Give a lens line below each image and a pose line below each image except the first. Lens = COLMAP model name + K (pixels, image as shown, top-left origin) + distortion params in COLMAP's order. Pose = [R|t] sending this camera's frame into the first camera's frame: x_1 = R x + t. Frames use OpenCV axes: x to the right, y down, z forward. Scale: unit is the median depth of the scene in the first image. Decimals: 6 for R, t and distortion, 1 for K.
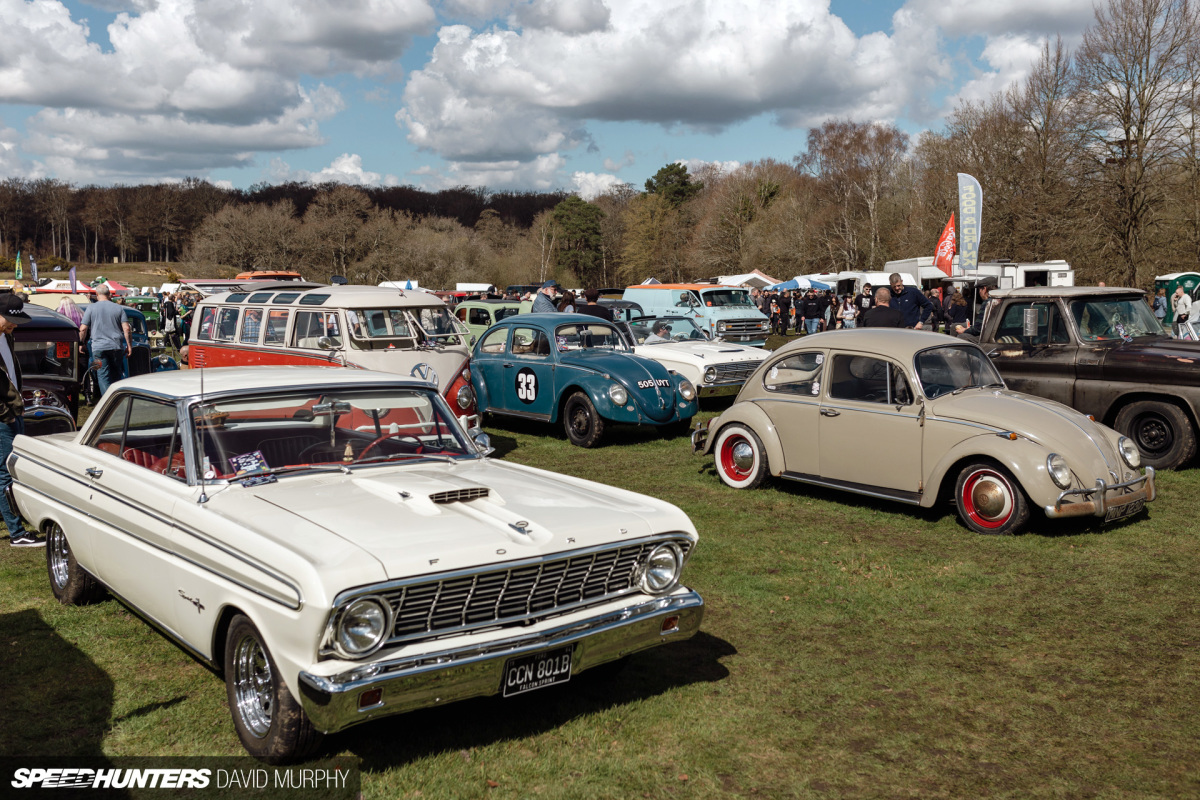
lens RADIAL K [[1220.6, 0, 596.1], [0, 1220.6, 403.6], [0, 0, 1]] dist [-0.012798, 0.000000]
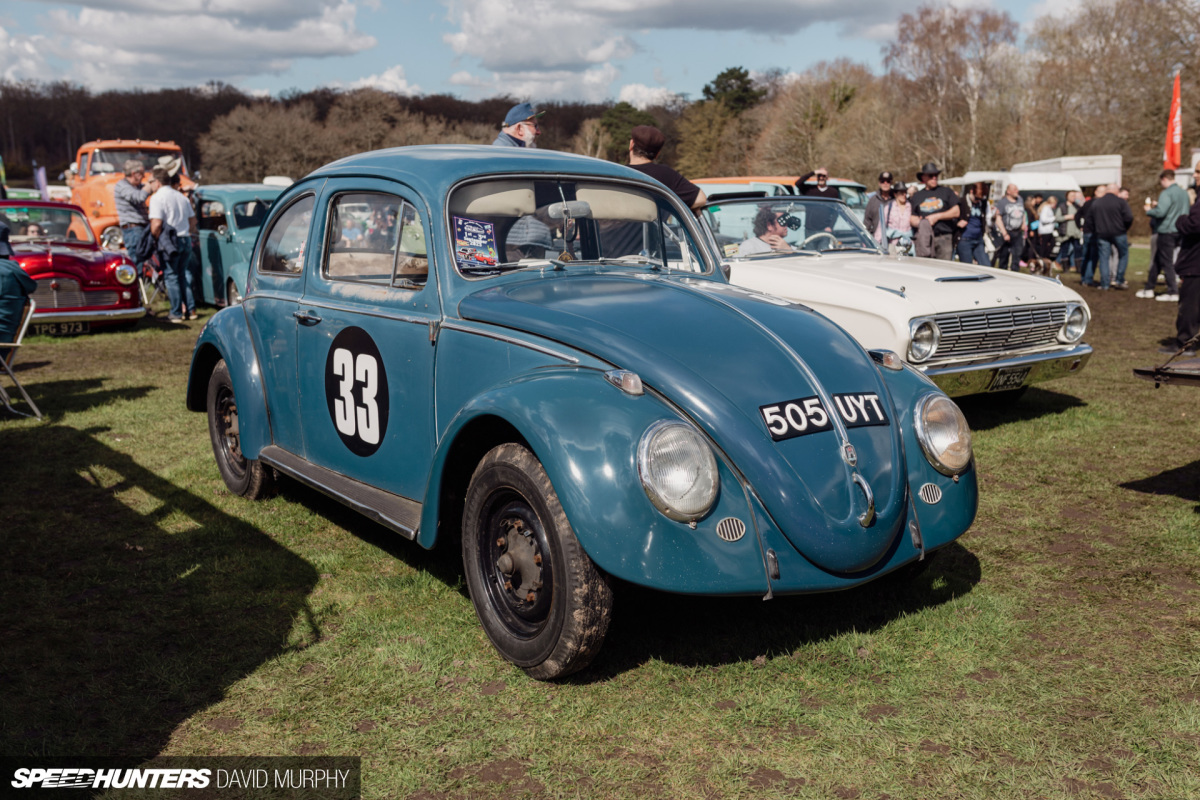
lens RADIAL K [[1220.6, 0, 601.8], [0, 1220.6, 391.8], [0, 0, 1]] dist [-0.012798, 0.000000]
pose [[0.999225, 0.017858, -0.035086, 0.001844], [-0.015949, 0.998416, 0.053962, -0.005300], [0.035994, -0.053361, 0.997926, 0.122265]]
